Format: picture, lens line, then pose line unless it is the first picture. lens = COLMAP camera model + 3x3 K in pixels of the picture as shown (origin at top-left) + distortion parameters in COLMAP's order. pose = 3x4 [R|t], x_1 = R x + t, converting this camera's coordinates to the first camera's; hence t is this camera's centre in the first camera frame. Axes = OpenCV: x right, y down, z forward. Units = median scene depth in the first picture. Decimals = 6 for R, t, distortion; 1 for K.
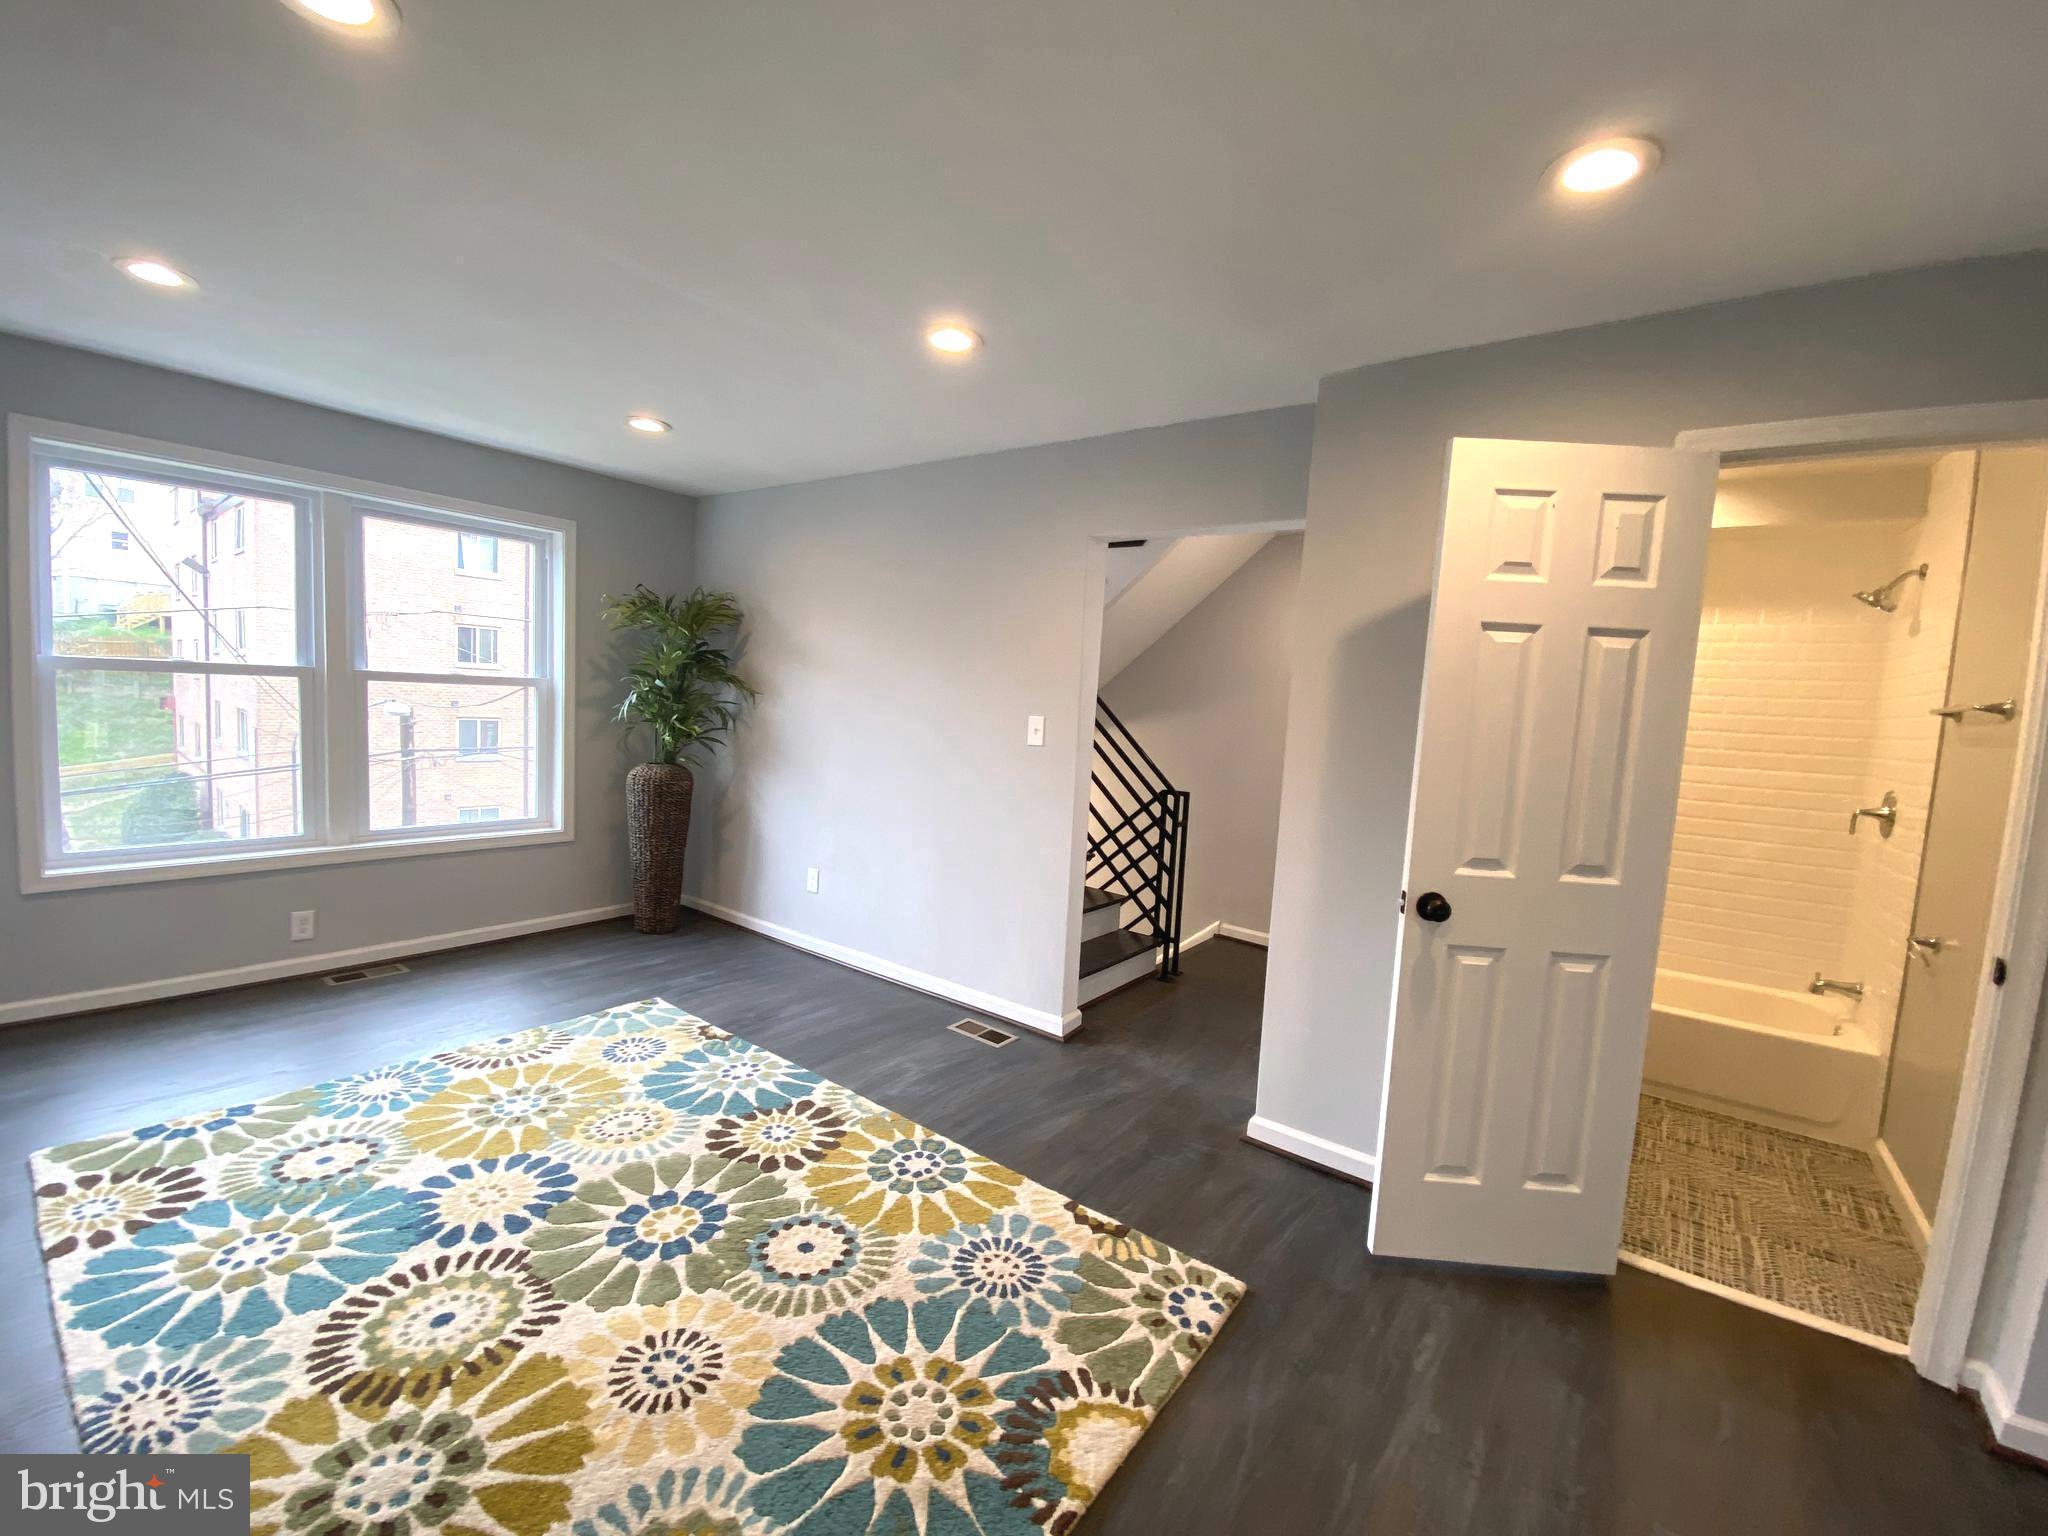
lens RADIAL K [[827.8, 0, 1073.0], [0, 827.8, 749.3], [0, 0, 1]] dist [0.000253, -0.010385]
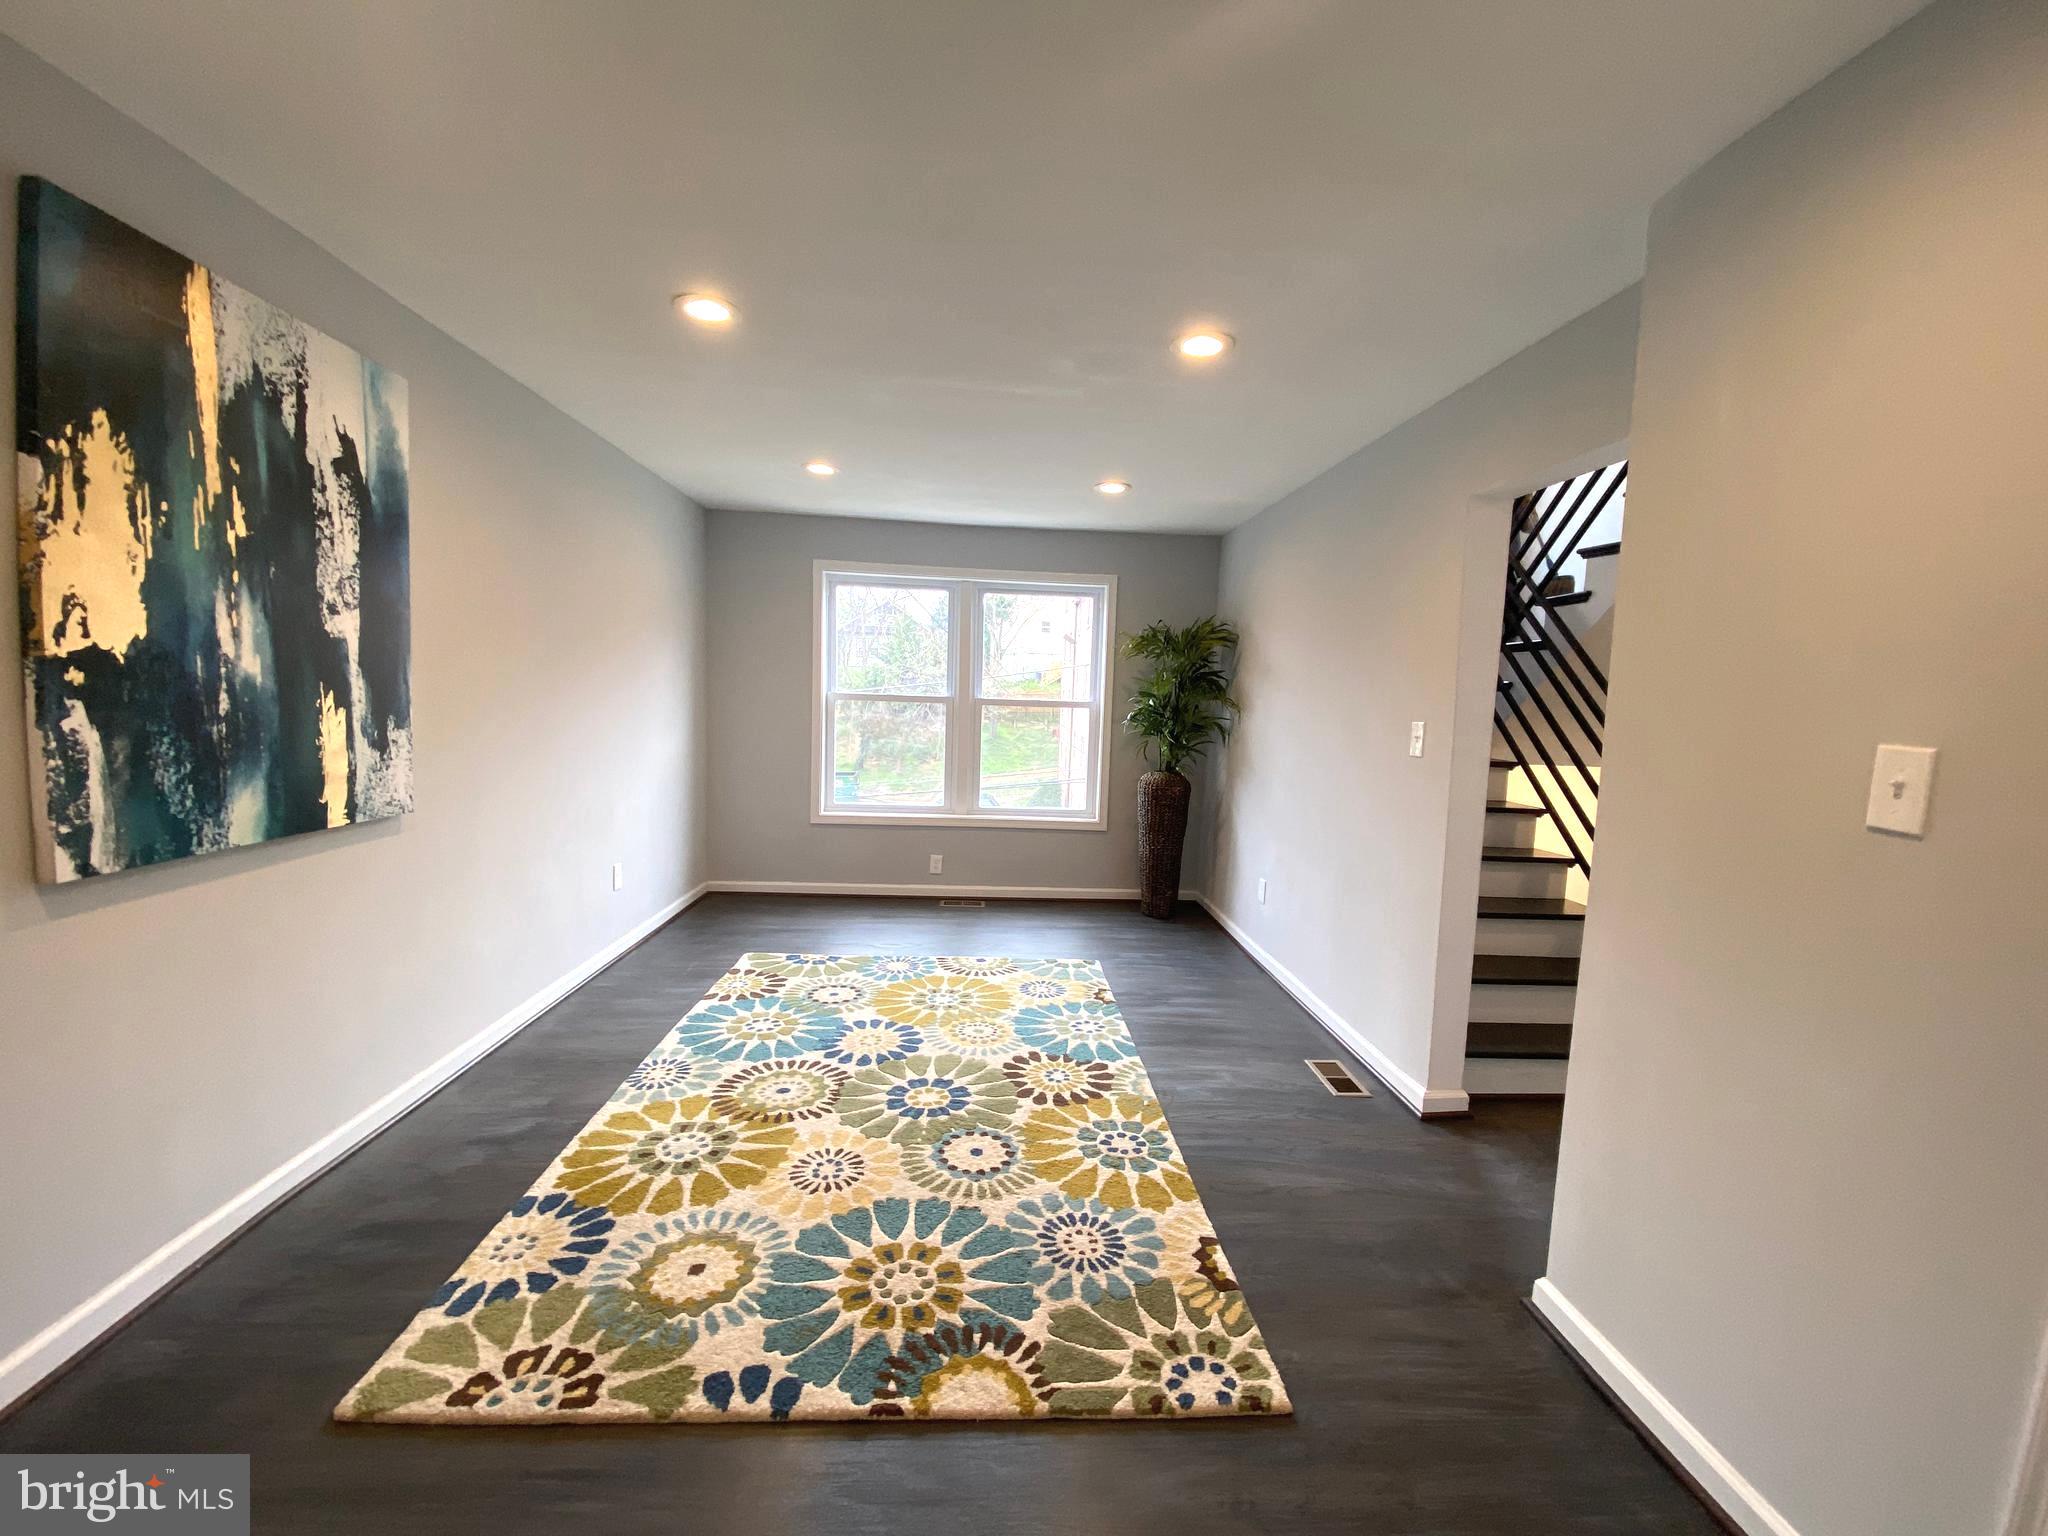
lens RADIAL K [[827.8, 0, 1042.2], [0, 827.8, 770.0], [0, 0, 1]] dist [0.000253, -0.010385]
pose [[0.643923, 0.040847, -0.763999, 0.630813], [-0.046768, 0.998808, 0.013983, 0.014162], [0.763660, 0.026727, 0.645065, 0.257181]]
